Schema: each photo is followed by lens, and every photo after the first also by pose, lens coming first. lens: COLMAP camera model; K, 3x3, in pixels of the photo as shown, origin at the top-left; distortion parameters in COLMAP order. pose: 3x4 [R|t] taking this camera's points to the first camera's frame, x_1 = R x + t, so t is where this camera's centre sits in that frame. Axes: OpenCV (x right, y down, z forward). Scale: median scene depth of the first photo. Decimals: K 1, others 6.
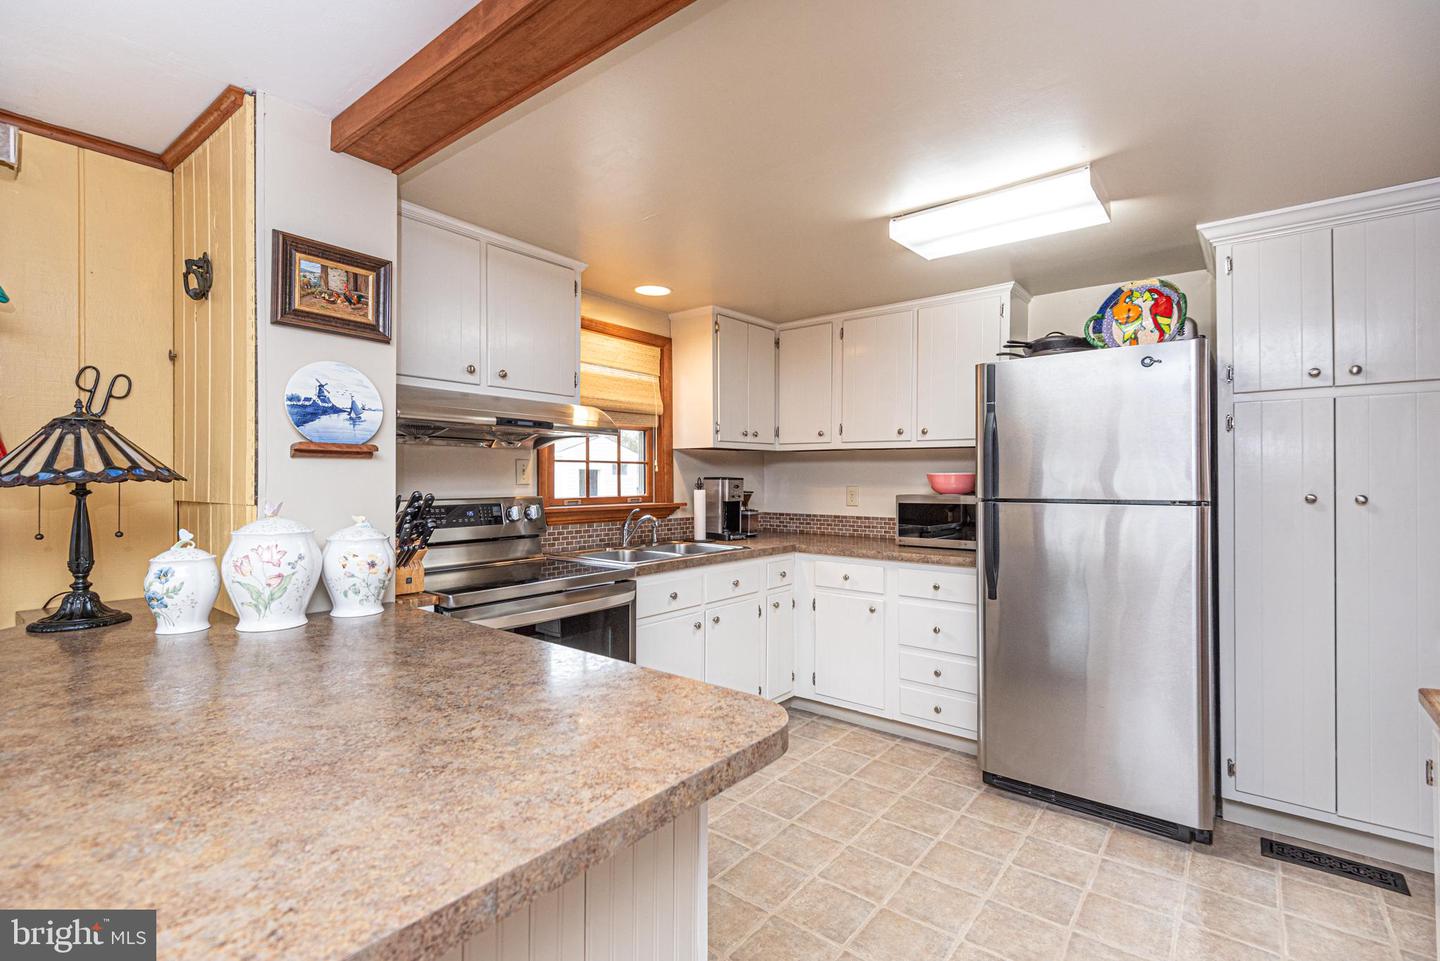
lens RADIAL K [[656.5, 0, 710.8], [0, 656.5, 471.3], [0, 0, 1]] dist [0.021048, -0.013278]
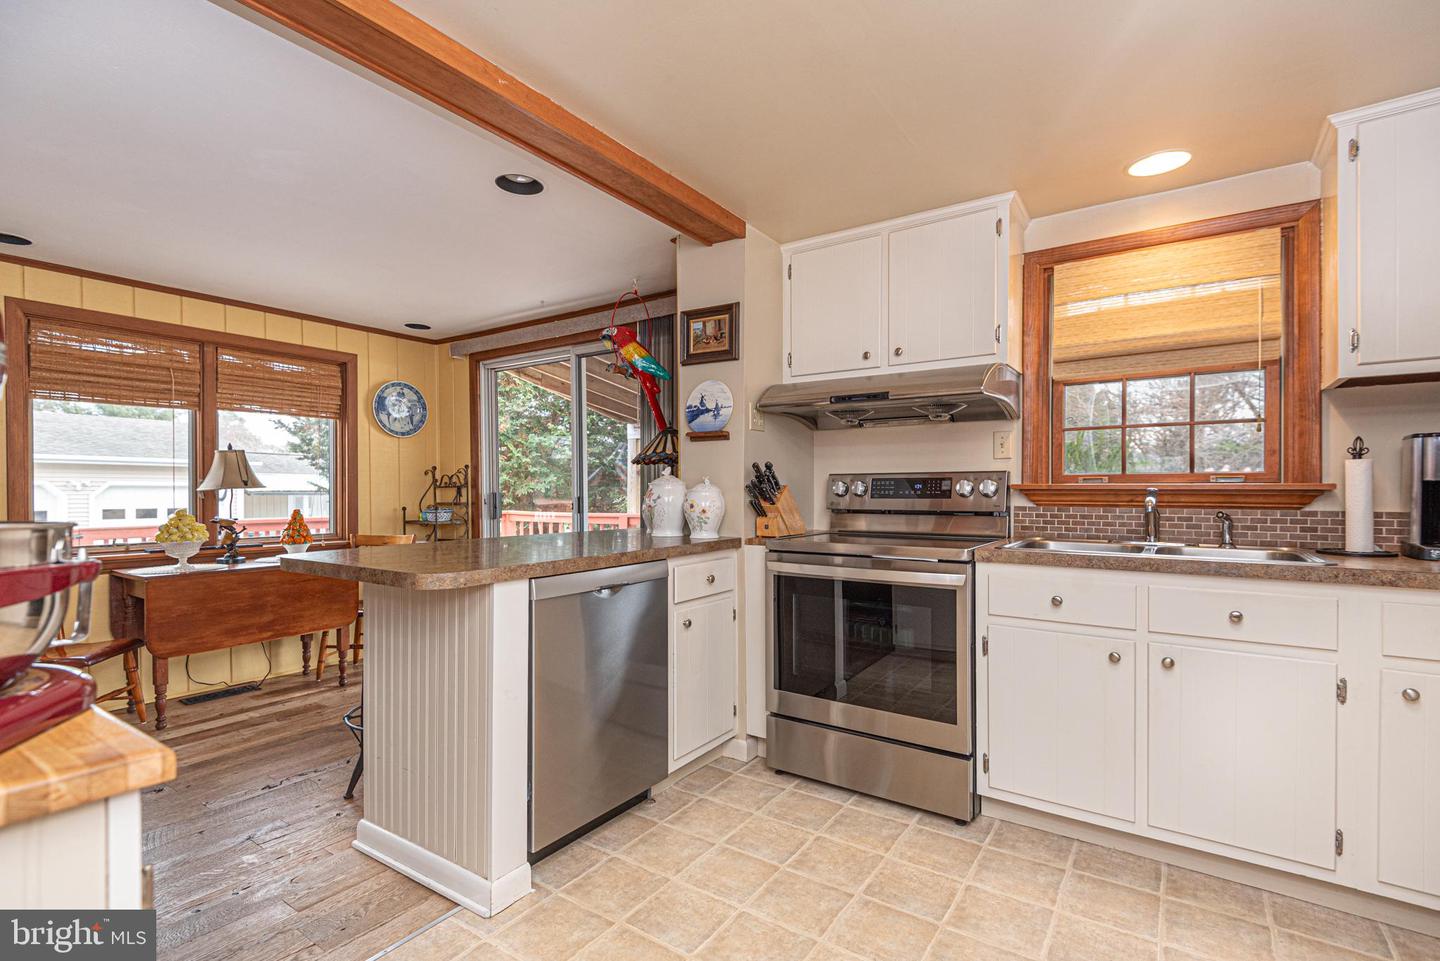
lens RADIAL K [[656.5, 0, 714.7], [0, 656.5, 493.9], [0, 0, 1]] dist [0.021048, -0.013278]
pose [[0.065407, 0.008118, -0.997826, 0.652266], [0.011721, 0.999892, 0.008903, 0.060576], [0.997790, -0.012277, 0.065304, 0.582861]]
